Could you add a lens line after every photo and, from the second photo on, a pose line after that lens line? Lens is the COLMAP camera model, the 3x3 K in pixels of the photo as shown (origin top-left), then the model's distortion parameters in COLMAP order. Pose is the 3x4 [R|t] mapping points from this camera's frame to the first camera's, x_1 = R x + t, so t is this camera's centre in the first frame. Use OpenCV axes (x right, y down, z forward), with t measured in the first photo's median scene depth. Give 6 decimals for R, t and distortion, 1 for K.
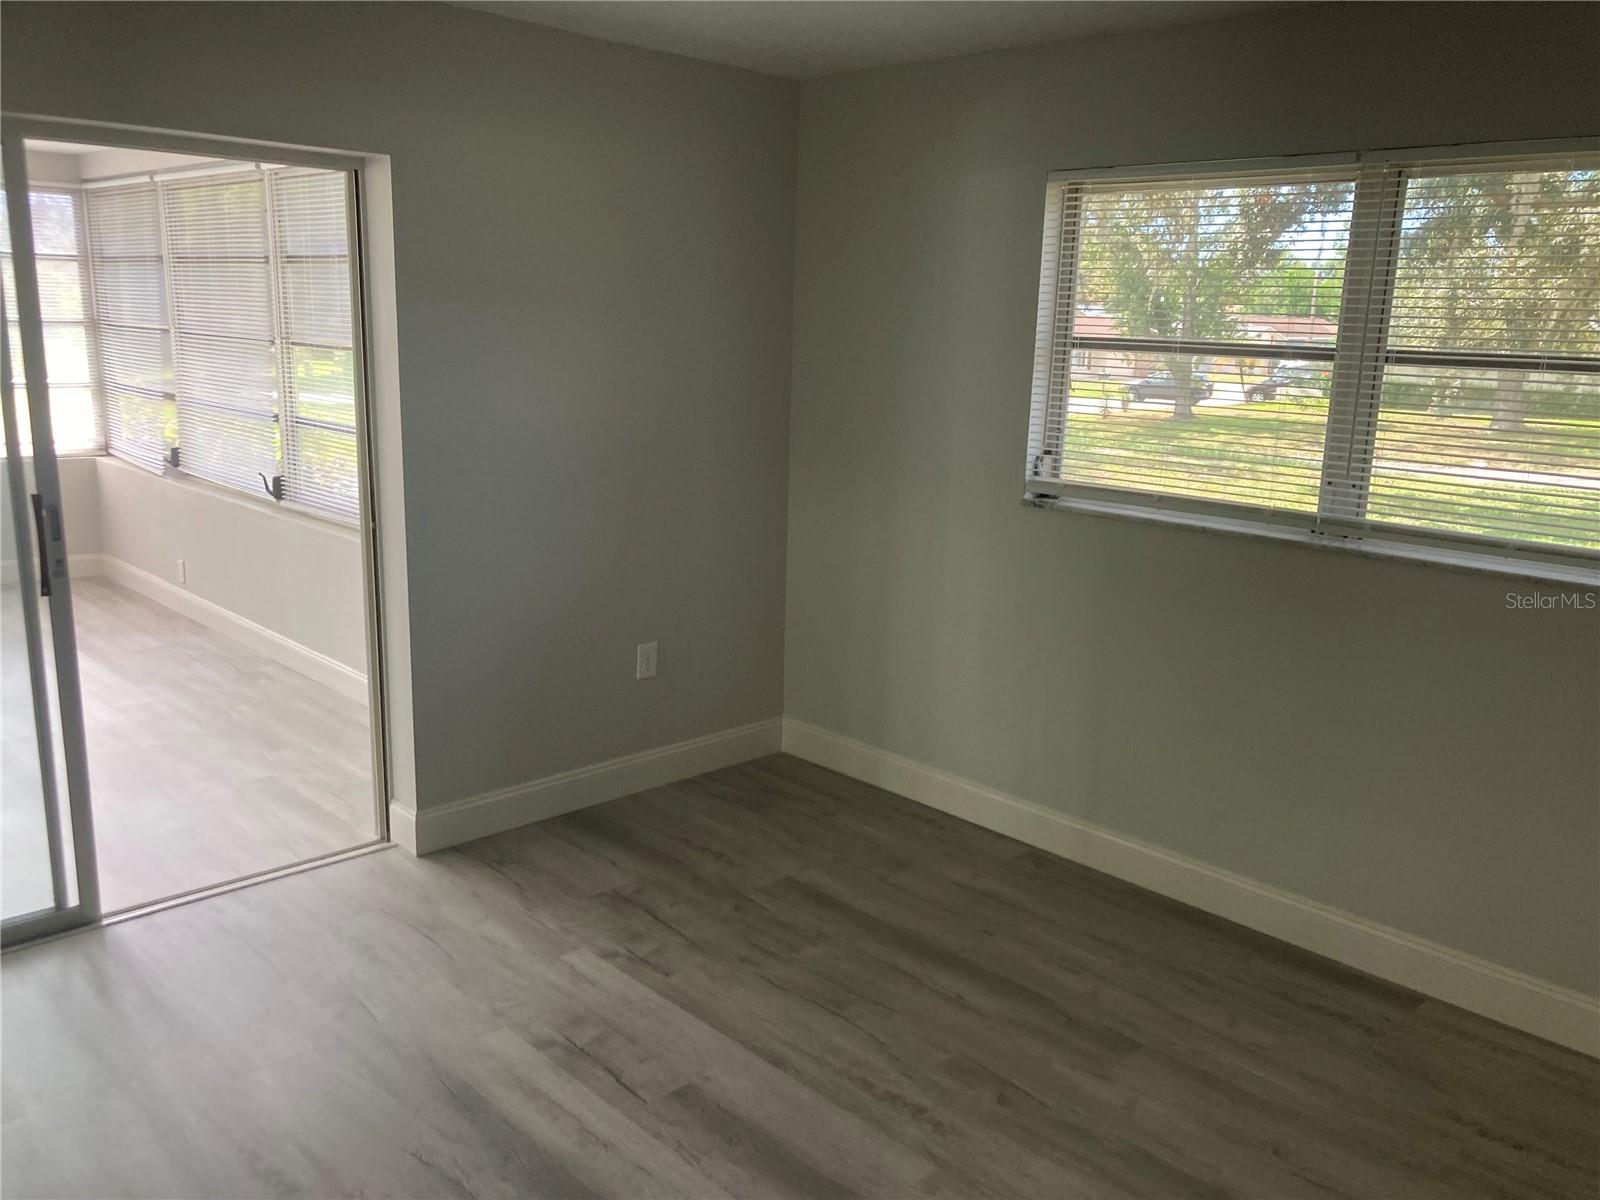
lens RADIAL K [[1292.6, 0, 800.0], [0, 1292.6, 600.0], [0, 0, 1]] dist [0.047851, -0.000169]
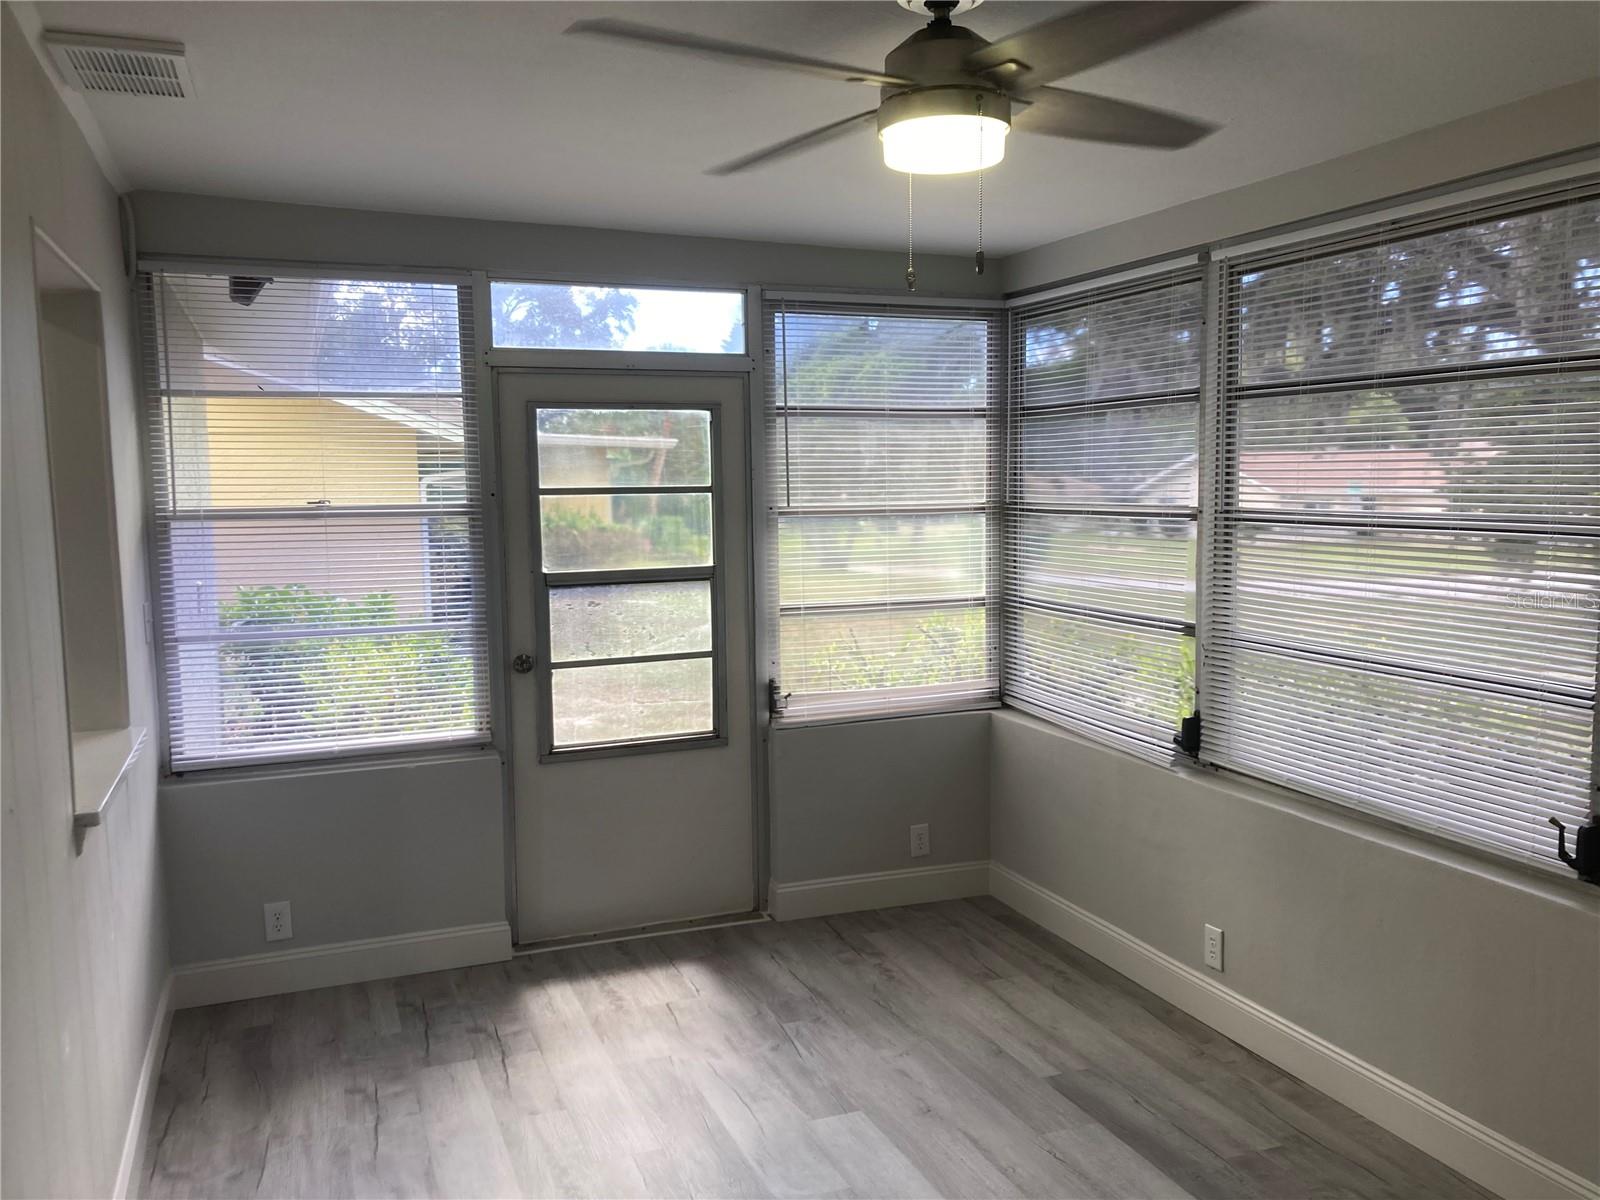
lens RADIAL K [[1324.6, 0, 800.0], [0, 1324.6, 600.0], [0, 0, 1]] dist [0.012519, -0.003430]
pose [[0.920930, -0.007948, -0.389648, -0.409365], [-0.039360, 0.992783, -0.113277, -0.095188], [0.387736, 0.119657, 0.913971, 0.399732]]
